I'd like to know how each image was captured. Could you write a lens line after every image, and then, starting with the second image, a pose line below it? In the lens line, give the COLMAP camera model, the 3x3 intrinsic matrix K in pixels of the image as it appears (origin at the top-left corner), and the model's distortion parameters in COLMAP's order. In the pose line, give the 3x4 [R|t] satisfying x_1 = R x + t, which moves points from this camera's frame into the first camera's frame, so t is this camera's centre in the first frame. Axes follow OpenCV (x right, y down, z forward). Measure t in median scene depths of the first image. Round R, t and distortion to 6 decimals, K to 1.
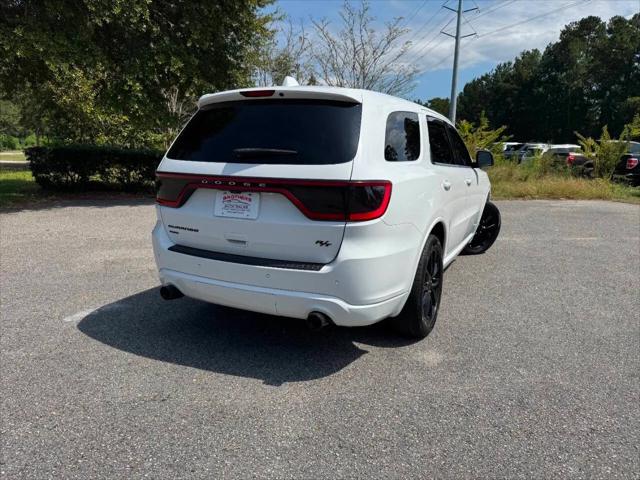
lens RADIAL K [[456.3, 0, 317.7], [0, 456.3, 237.9], [0, 0, 1]] dist [0.023353, -0.025153]
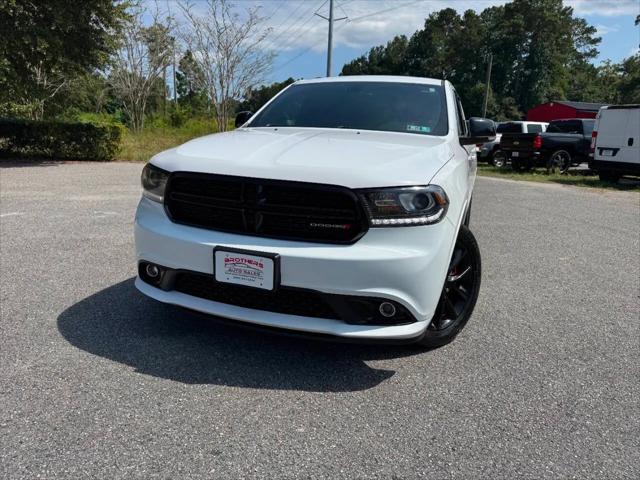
lens RADIAL K [[456.3, 0, 316.6], [0, 456.3, 241.5], [0, 0, 1]] dist [0.023353, -0.025153]
pose [[0.972601, -0.040517, 0.228922, 0.076008], [0.028115, 0.997968, 0.057180, 0.068904], [-0.230774, -0.049178, 0.971764, -0.291786]]
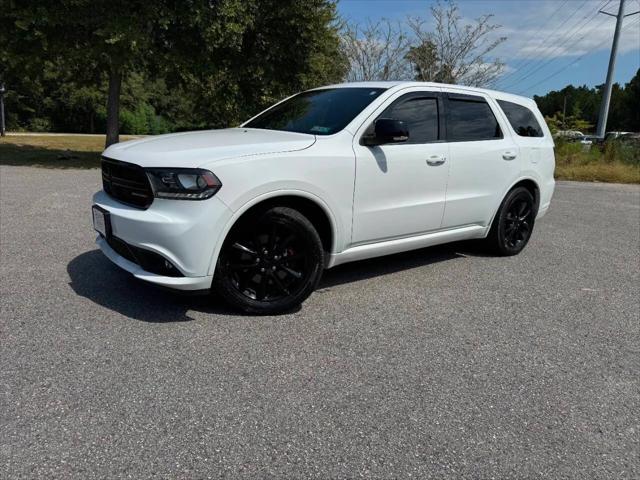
lens RADIAL K [[456.3, 0, 316.7], [0, 456.3, 239.7], [0, 0, 1]] dist [0.023353, -0.025153]
pose [[0.950678, 0.086669, -0.297827, 0.313532], [-0.078320, 0.996130, 0.039879, 0.080899], [0.300130, -0.014586, 0.953787, -0.328588]]
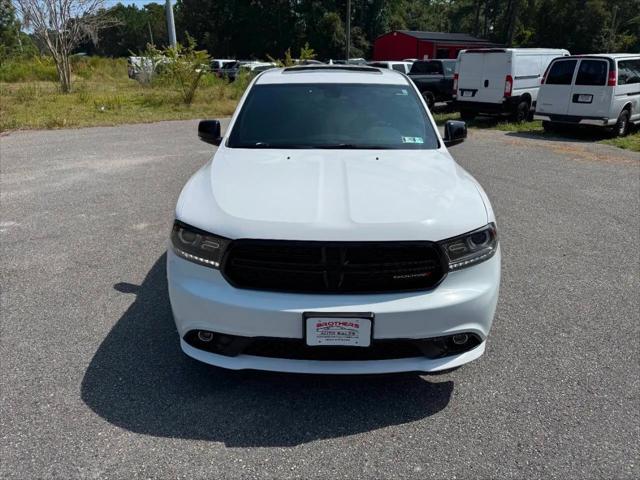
lens RADIAL K [[456.3, 0, 322.7], [0, 456.3, 241.1], [0, 0, 1]] dist [0.023353, -0.025153]
pose [[0.847777, -0.208077, 0.487831, -0.007279], [0.115264, 0.970124, 0.213481, 0.007667], [-0.517676, -0.124755, 0.846432, -0.253699]]
